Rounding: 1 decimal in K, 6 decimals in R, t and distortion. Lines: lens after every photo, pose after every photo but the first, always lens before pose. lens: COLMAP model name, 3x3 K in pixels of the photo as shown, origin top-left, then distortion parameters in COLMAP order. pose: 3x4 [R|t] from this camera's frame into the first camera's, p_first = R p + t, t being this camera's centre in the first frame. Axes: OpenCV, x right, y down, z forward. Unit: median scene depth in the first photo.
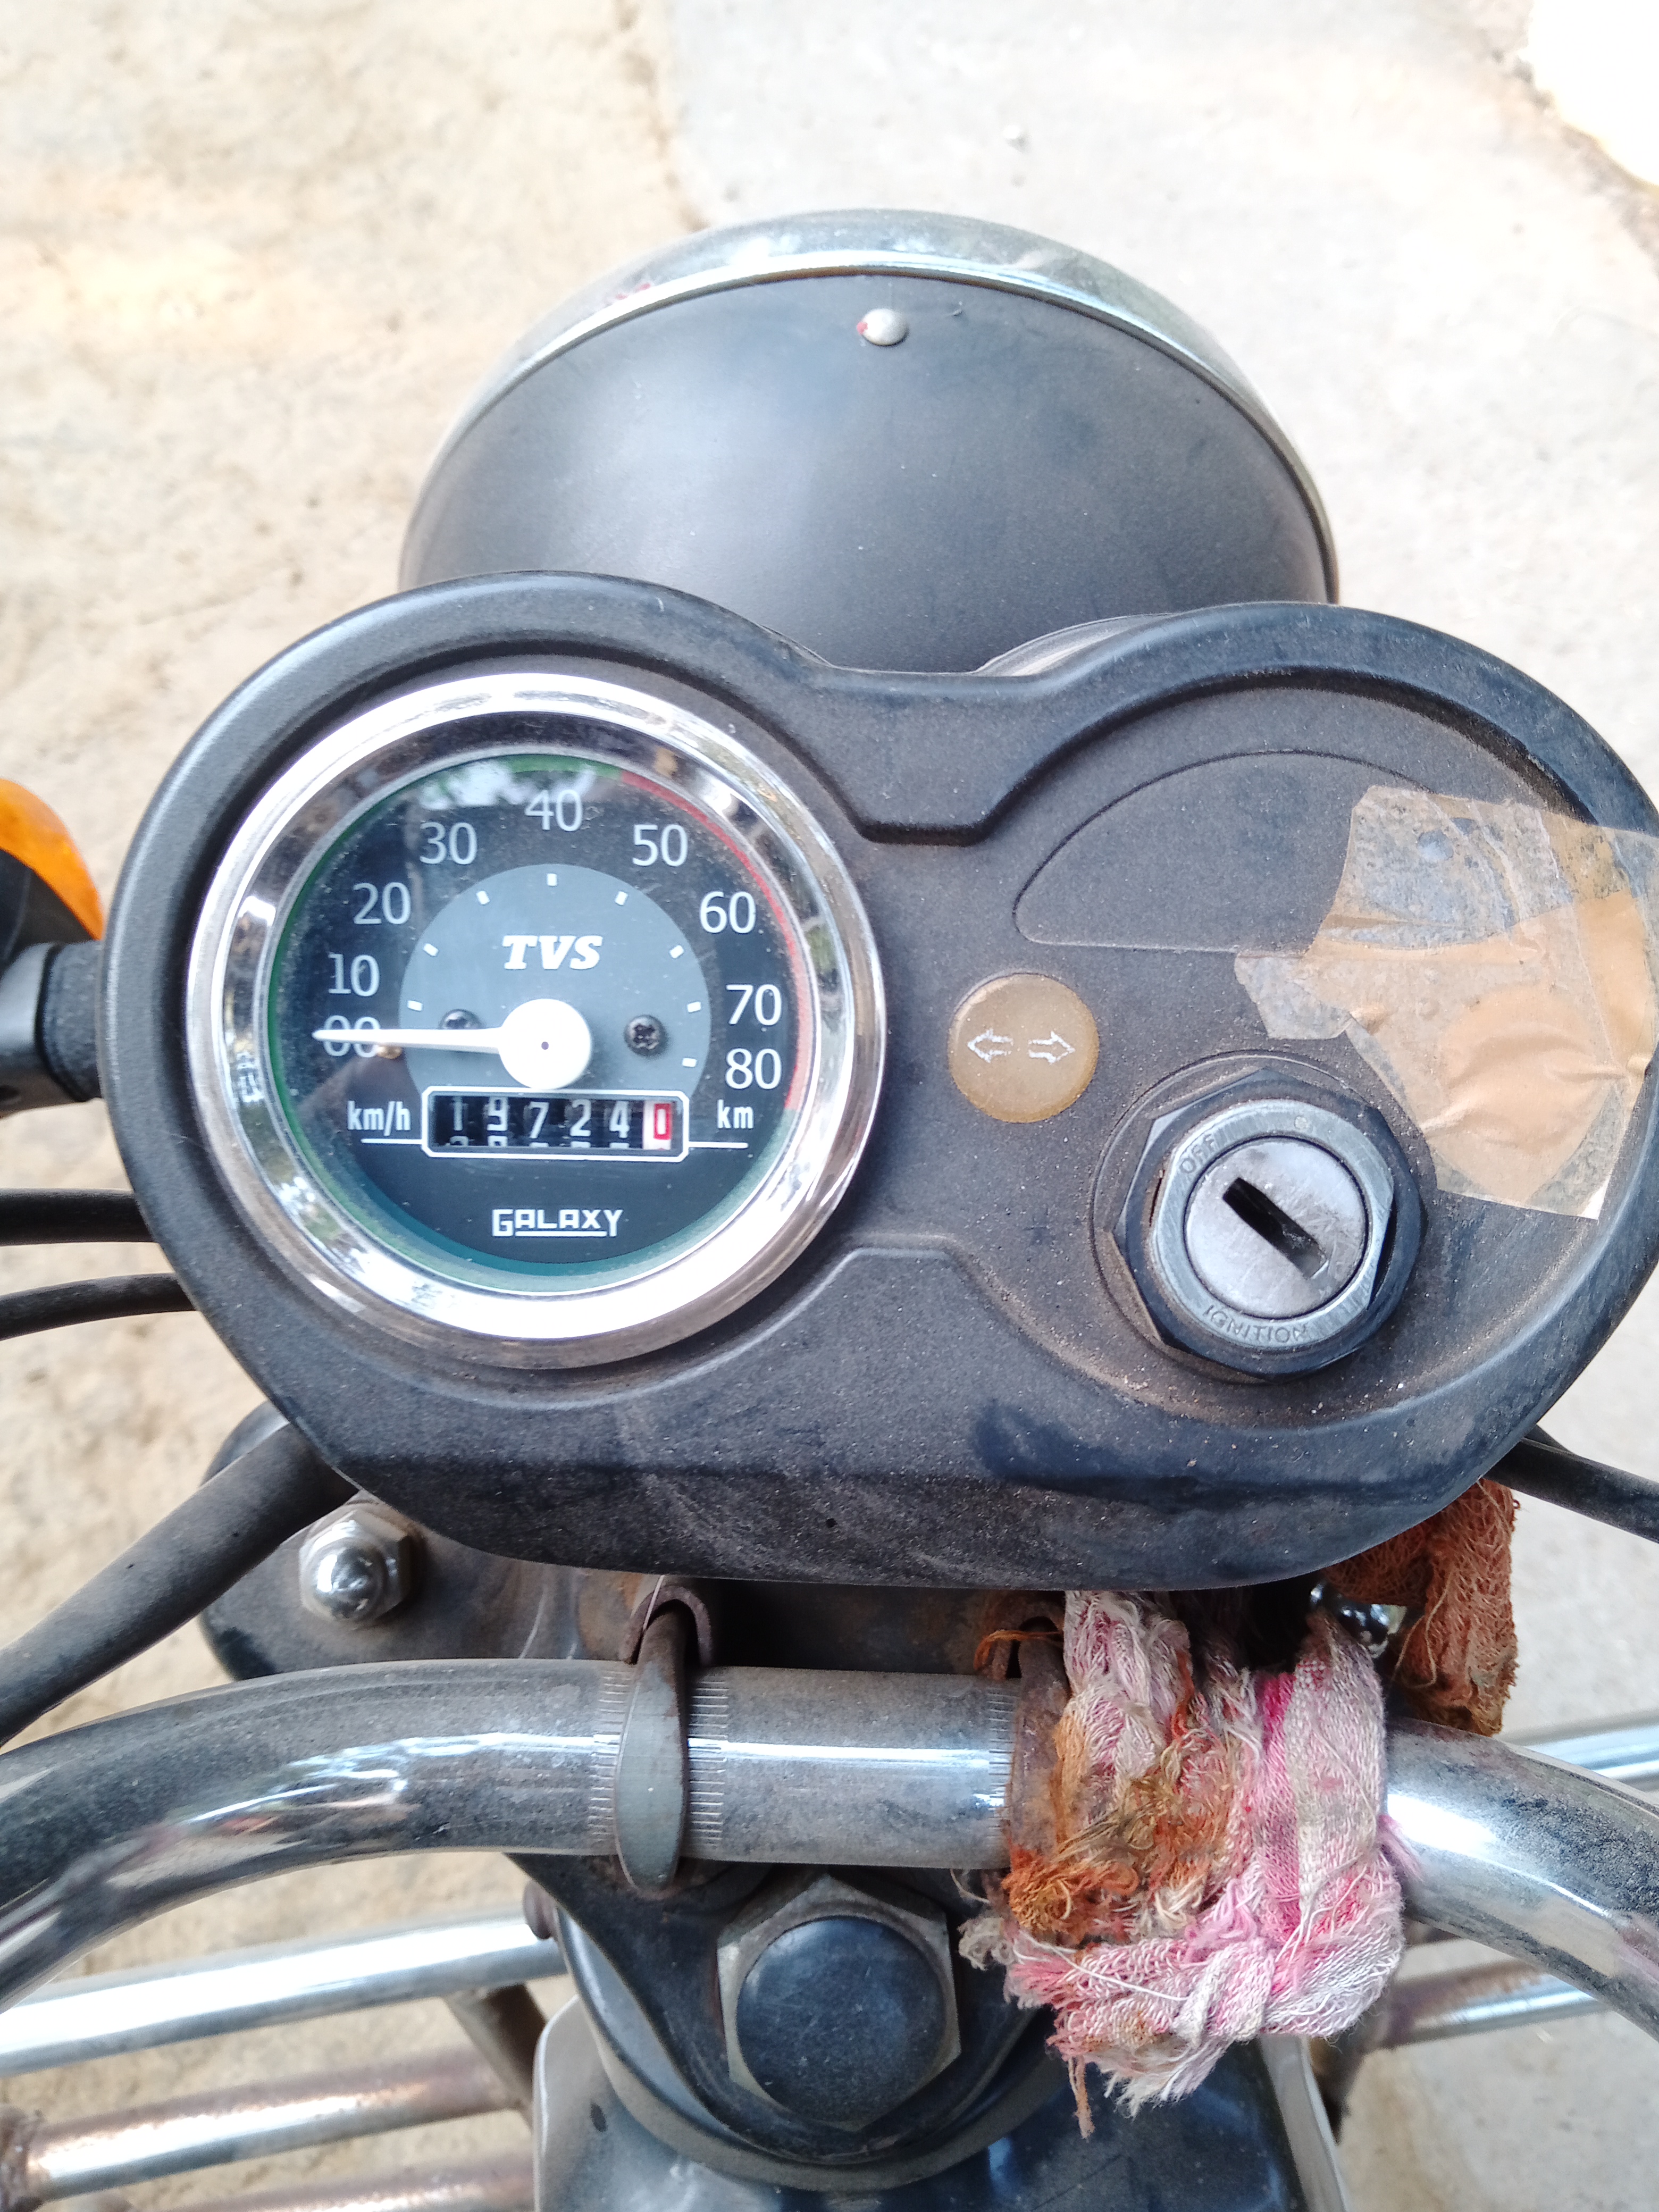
lens RADIAL K [[1823.9, 0, 835.1], [0, 1823.9, 1102.3], [0, 0, 1]] dist [0.098655, -0.188194]
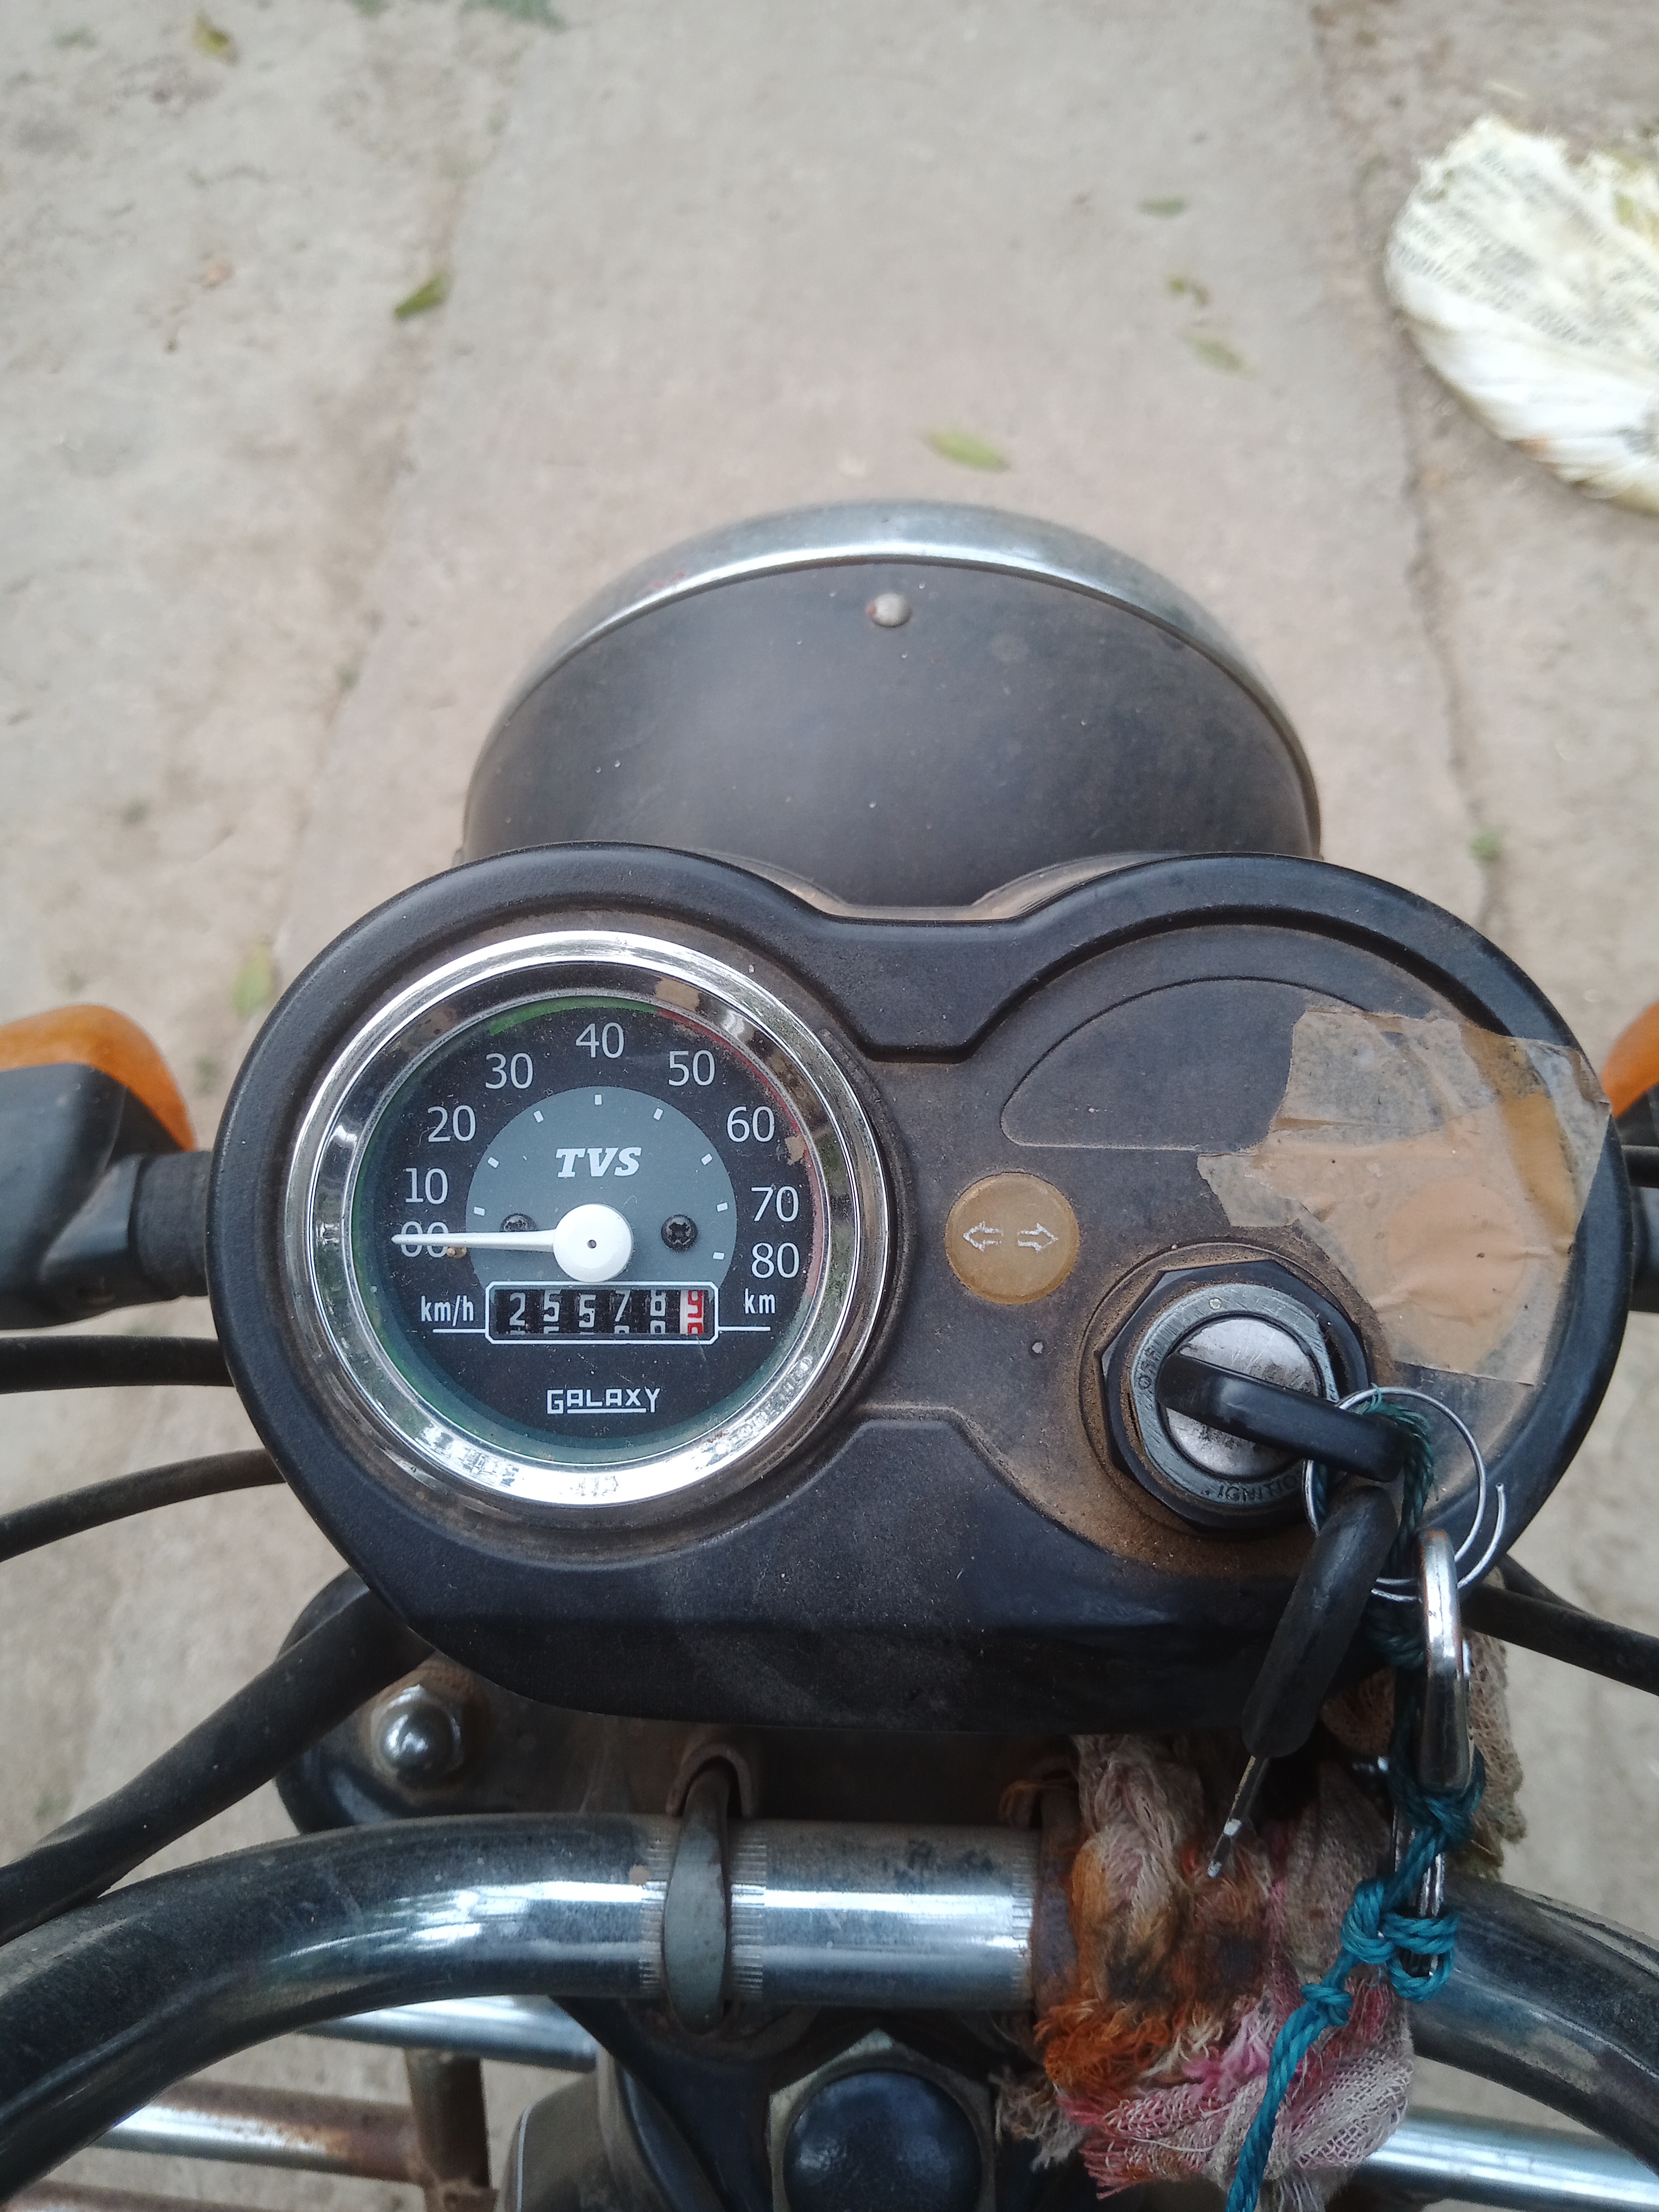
lens RADIAL K [[1823.9, 0, 840.2], [0, 1823.9, 1087.7], [0, 0, 1]] dist [0.098655, -0.188194]
pose [[0.999317, -0.019950, -0.031102, 0.033408], [0.016735, 0.994807, -0.100392, -0.010816], [0.032943, 0.099803, 0.994462, -0.139760]]
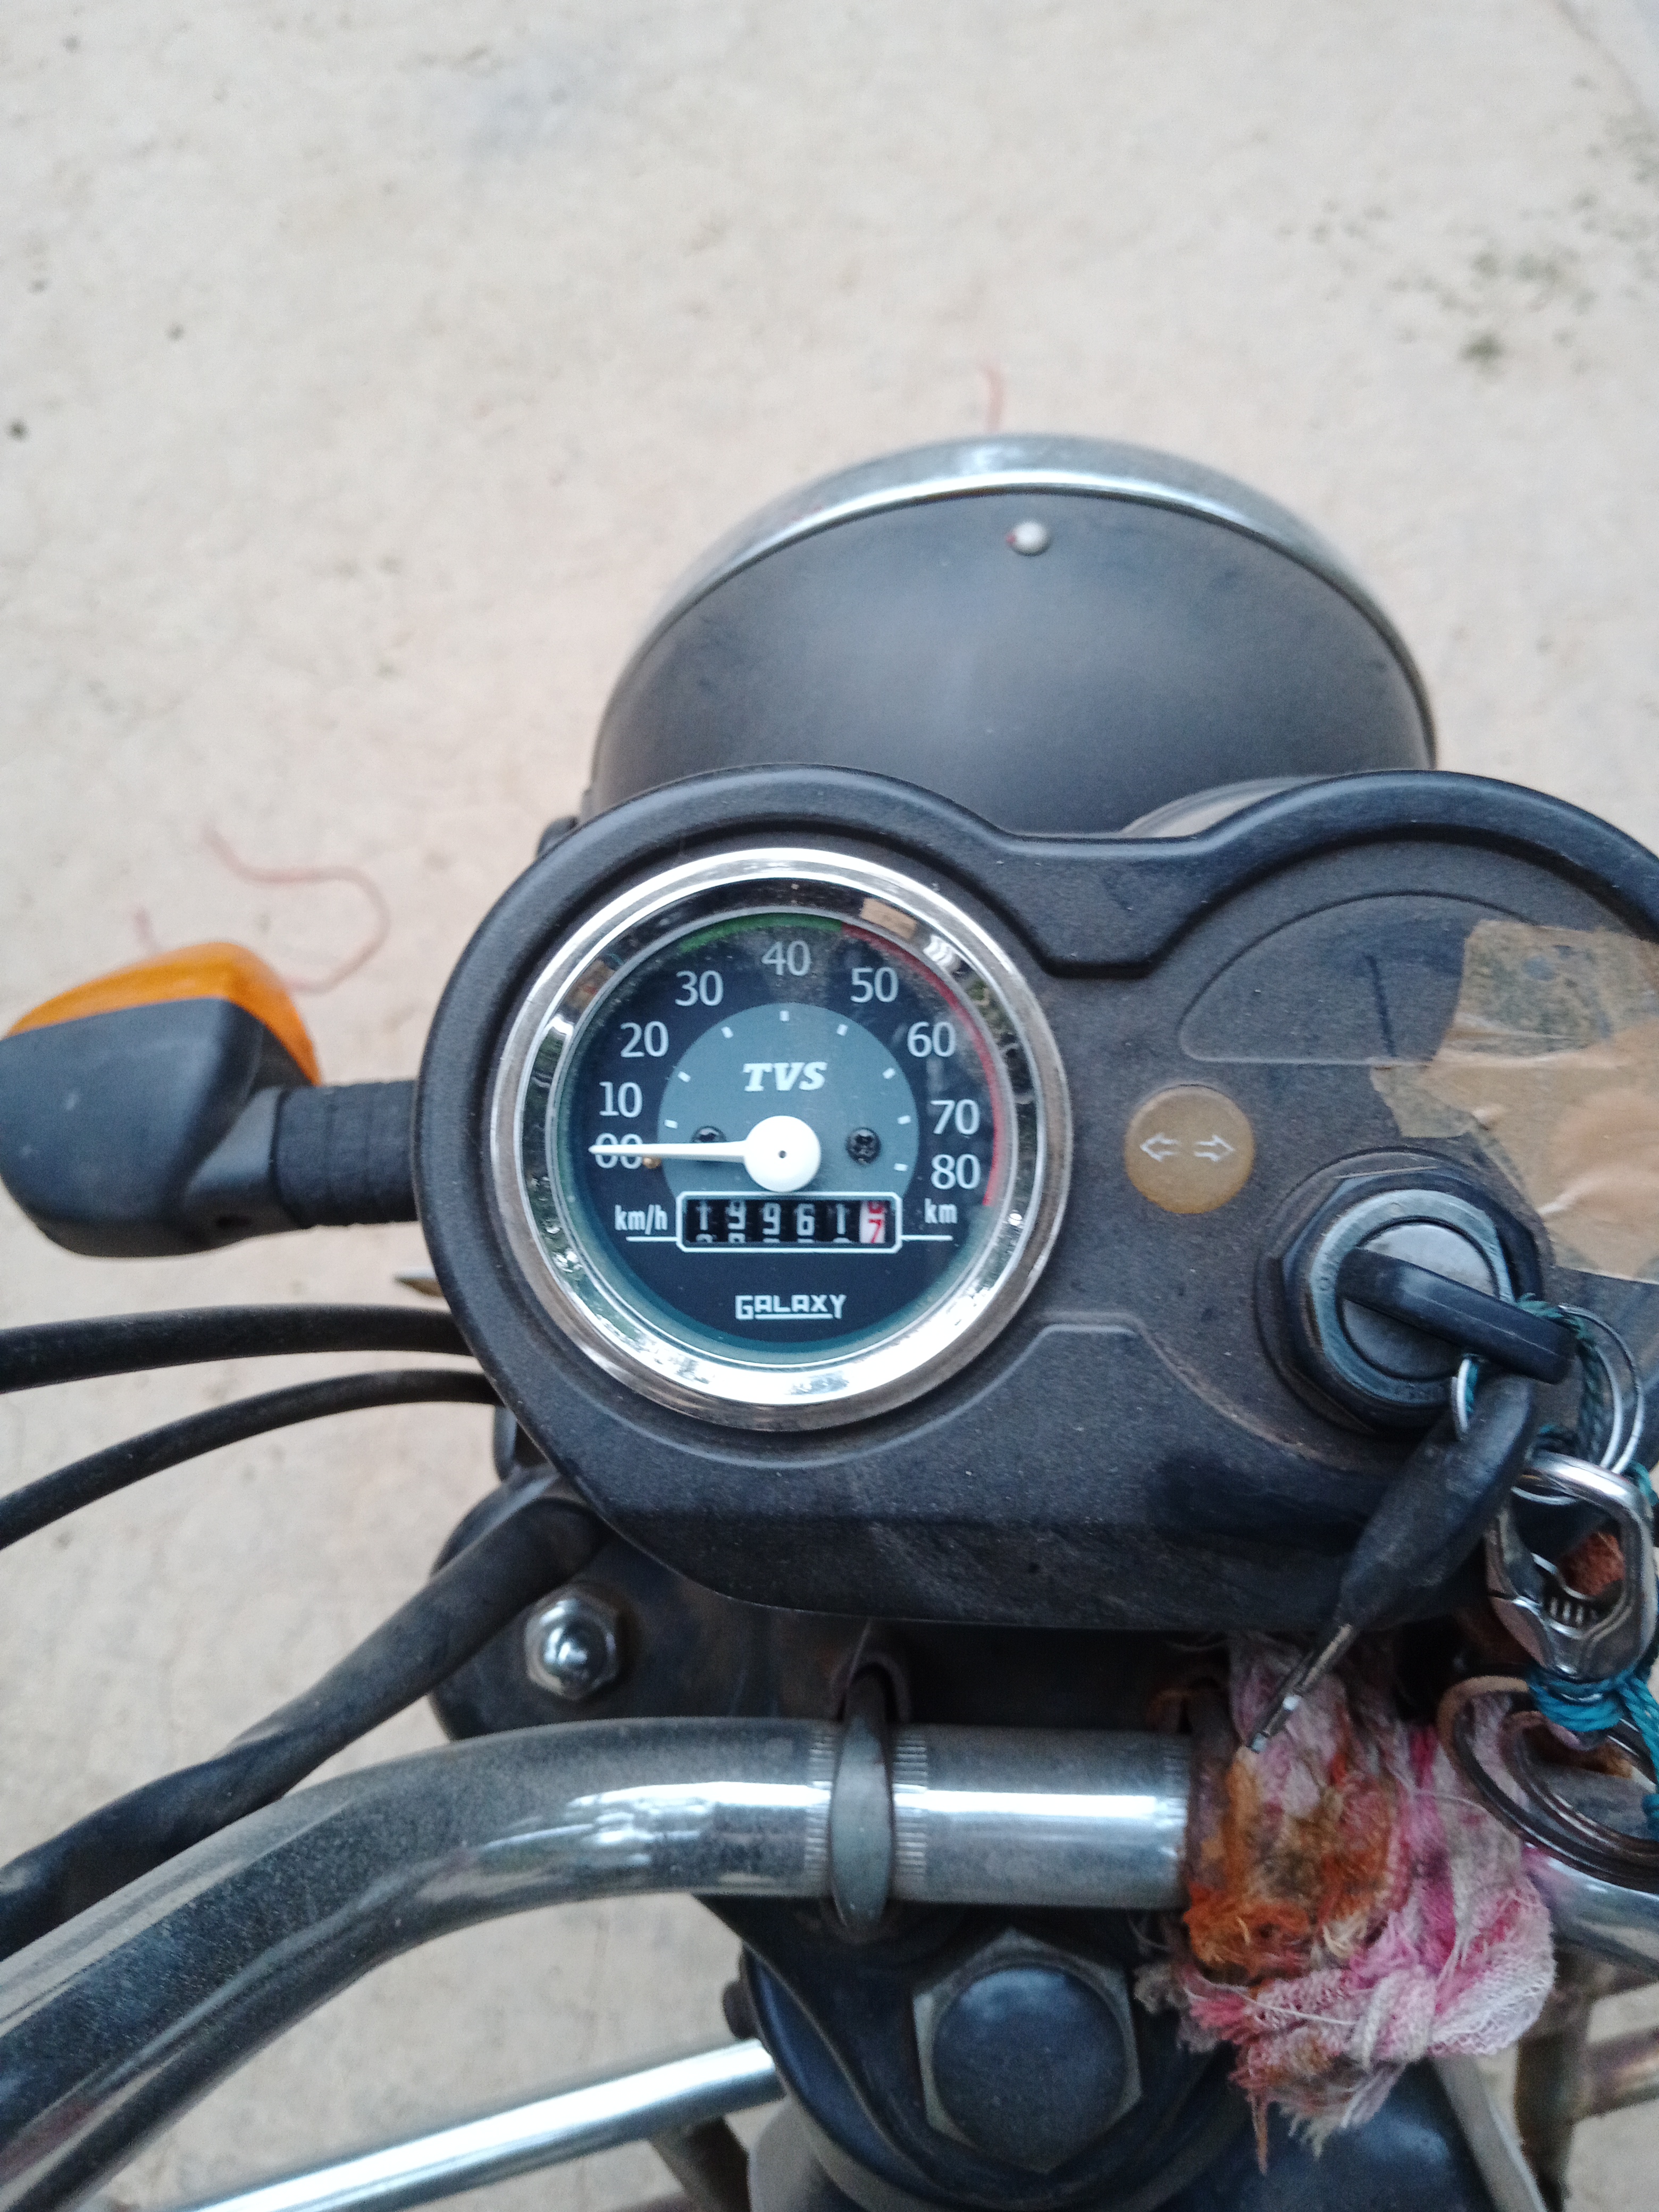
lens RADIAL K [[1823.9, 0, 835.5], [0, 1823.9, 1079.2], [0, 0, 1]] dist [0.098655, -0.188194]
pose [[0.998682, -0.021483, -0.046616, -0.066183], [0.017232, 0.995816, -0.089743, 0.026443], [0.048349, 0.088821, 0.994873, -0.176644]]
